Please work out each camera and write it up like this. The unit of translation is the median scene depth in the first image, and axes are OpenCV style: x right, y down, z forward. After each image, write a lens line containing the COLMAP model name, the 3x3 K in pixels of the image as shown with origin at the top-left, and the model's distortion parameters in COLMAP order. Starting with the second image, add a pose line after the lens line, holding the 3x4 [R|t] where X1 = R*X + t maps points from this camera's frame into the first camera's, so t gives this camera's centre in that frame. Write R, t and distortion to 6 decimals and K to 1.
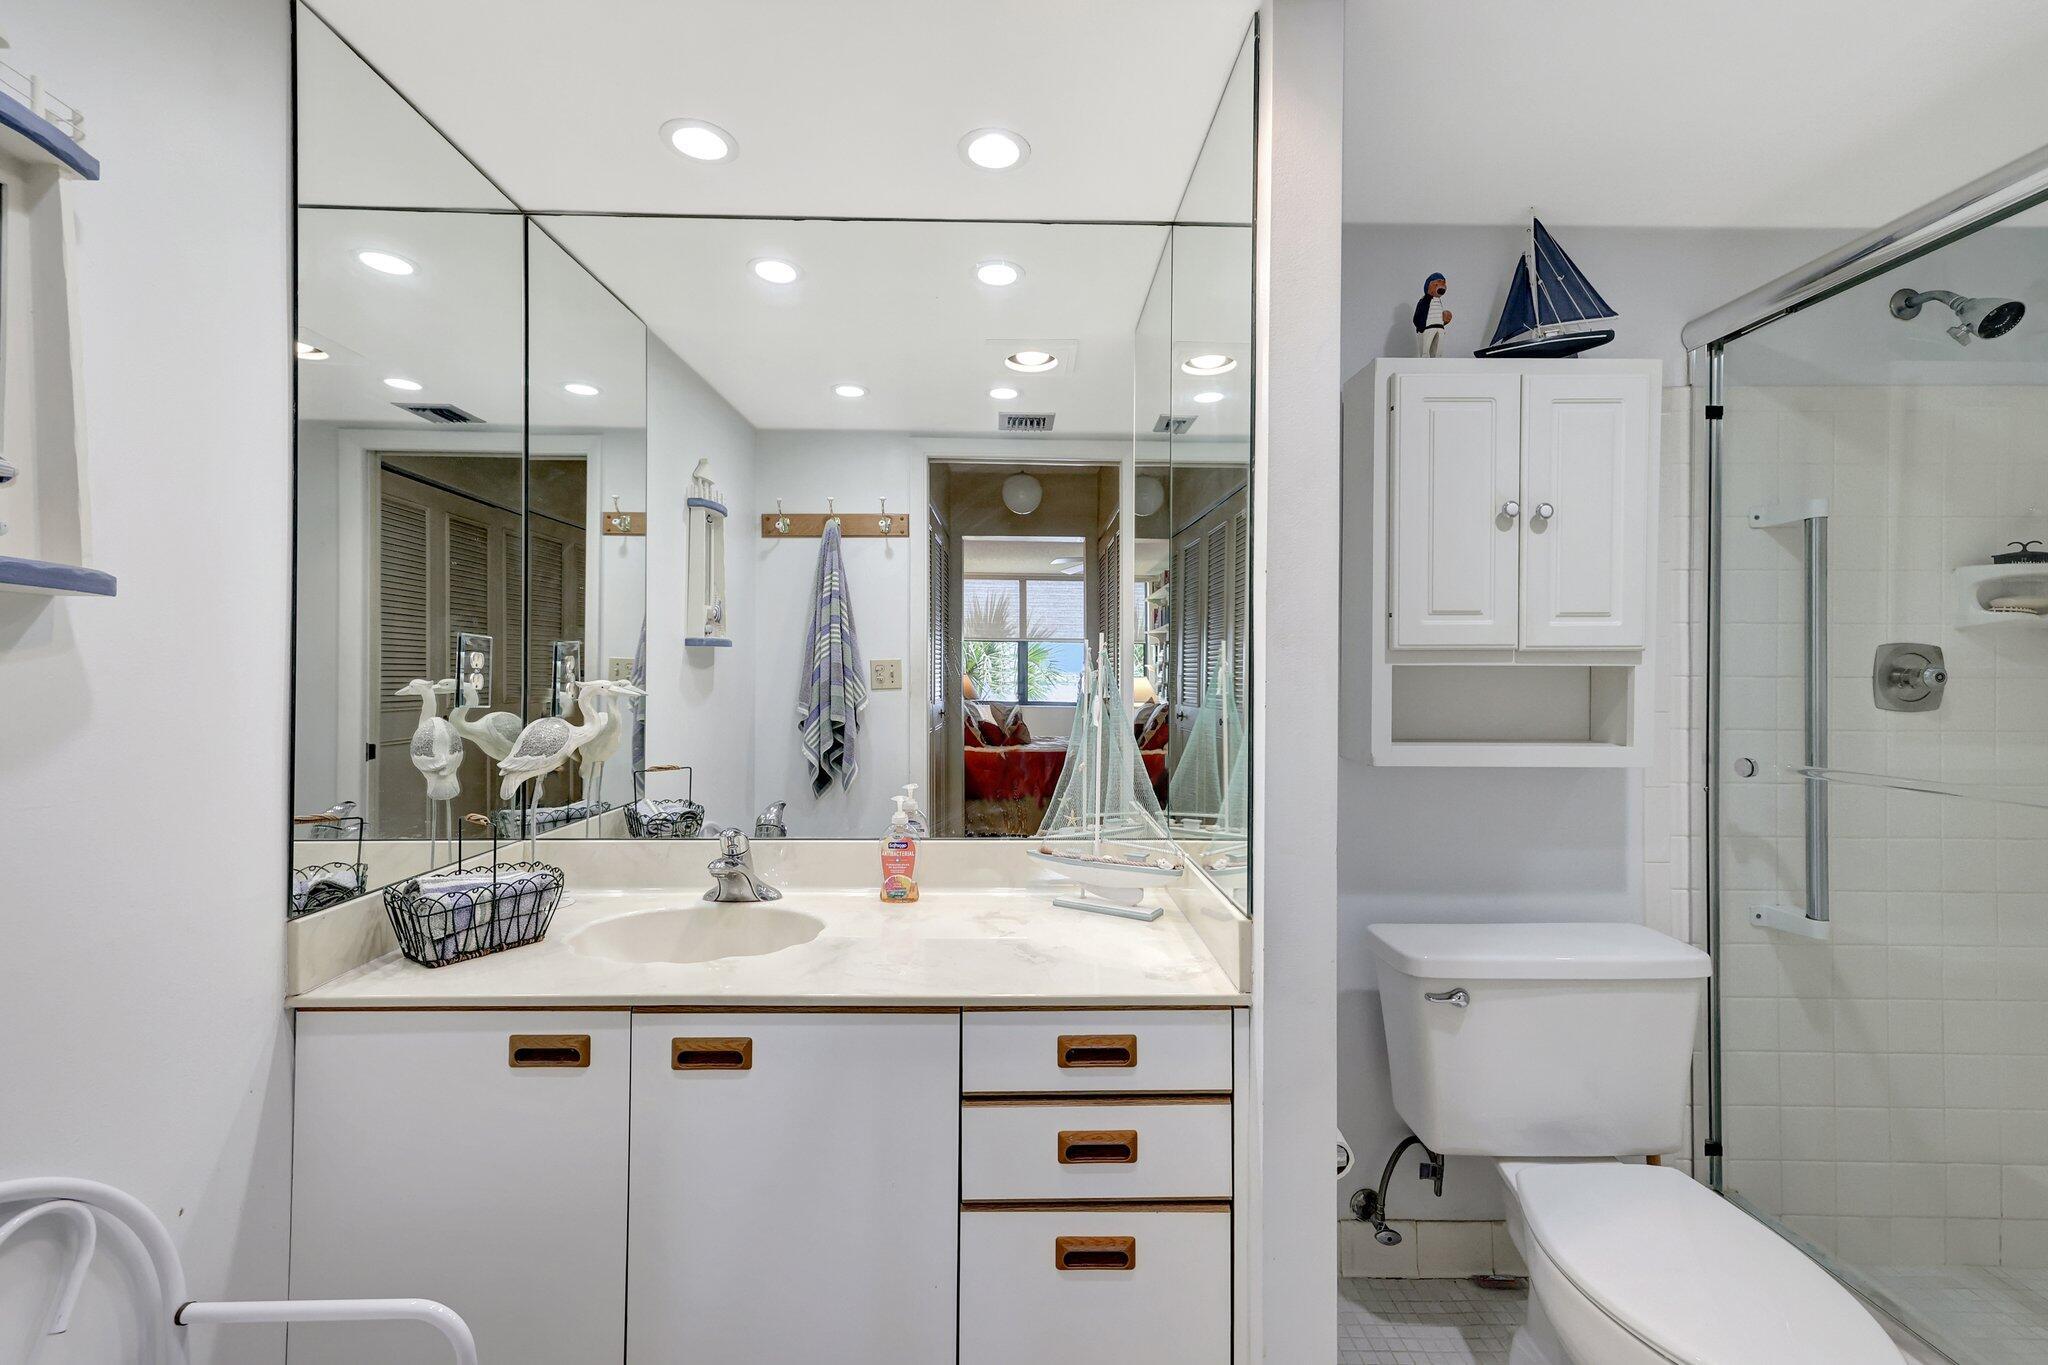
lens RADIAL K [[854.2, 0, 1022.9], [0, 854.2, 669.3], [0, 0, 1]] dist [-0.004075, 0.001777]
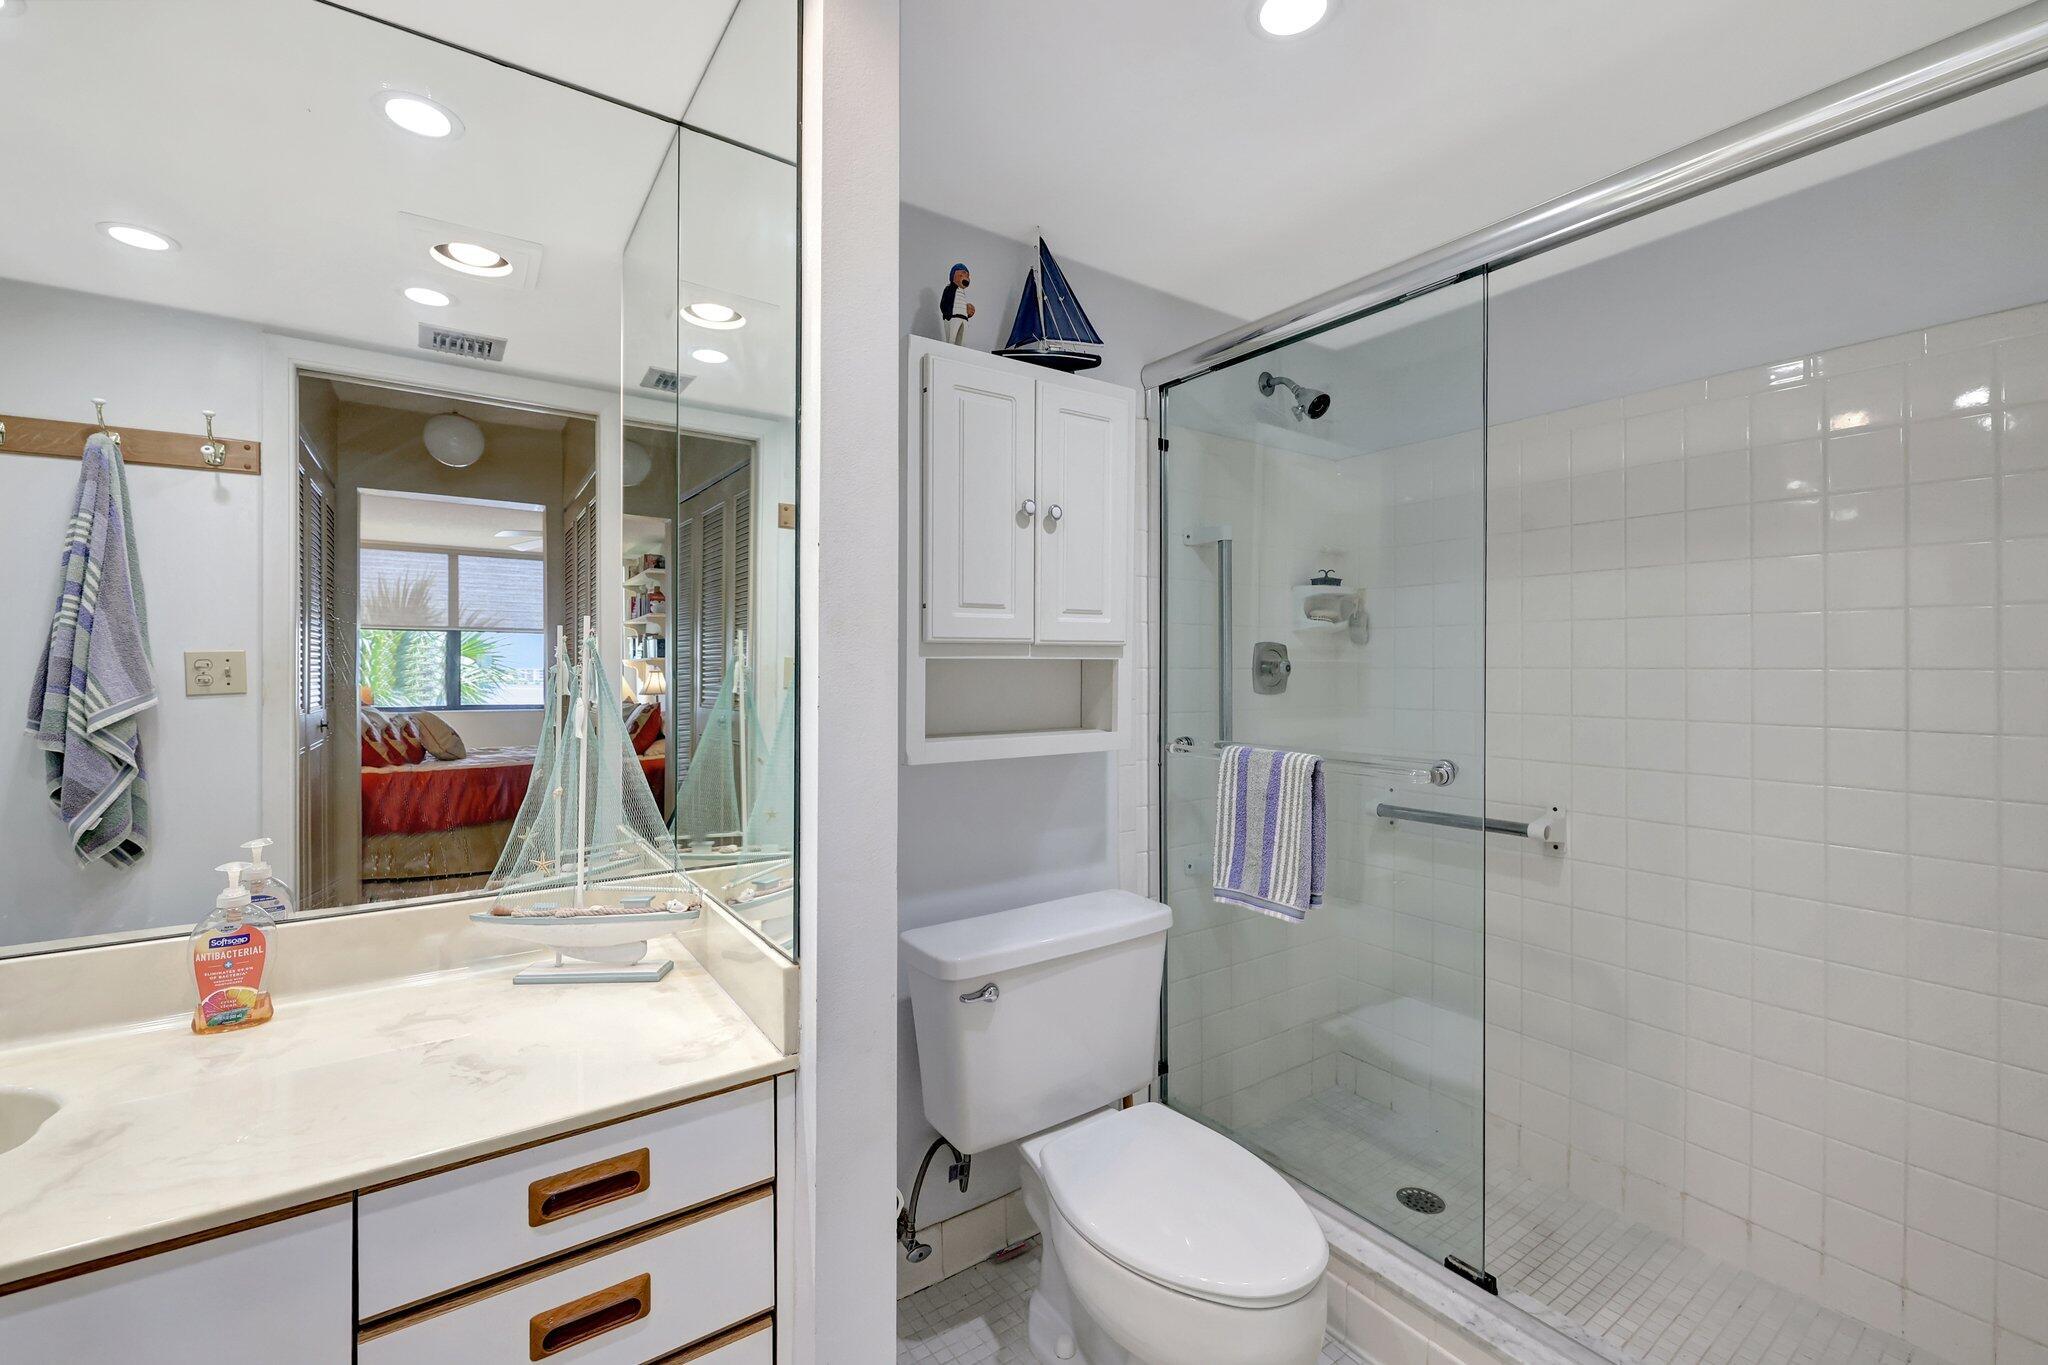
lens RADIAL K [[854.2, 0, 1026.7], [0, 854.2, 662.2], [0, 0, 1]] dist [-0.004075, 0.001777]
pose [[0.829129, -0.001849, 0.559055, -0.007728], [0.003328, 0.999993, -0.001629, 0.001232], [-0.559048, 0.003211, 0.829129, 0.131117]]
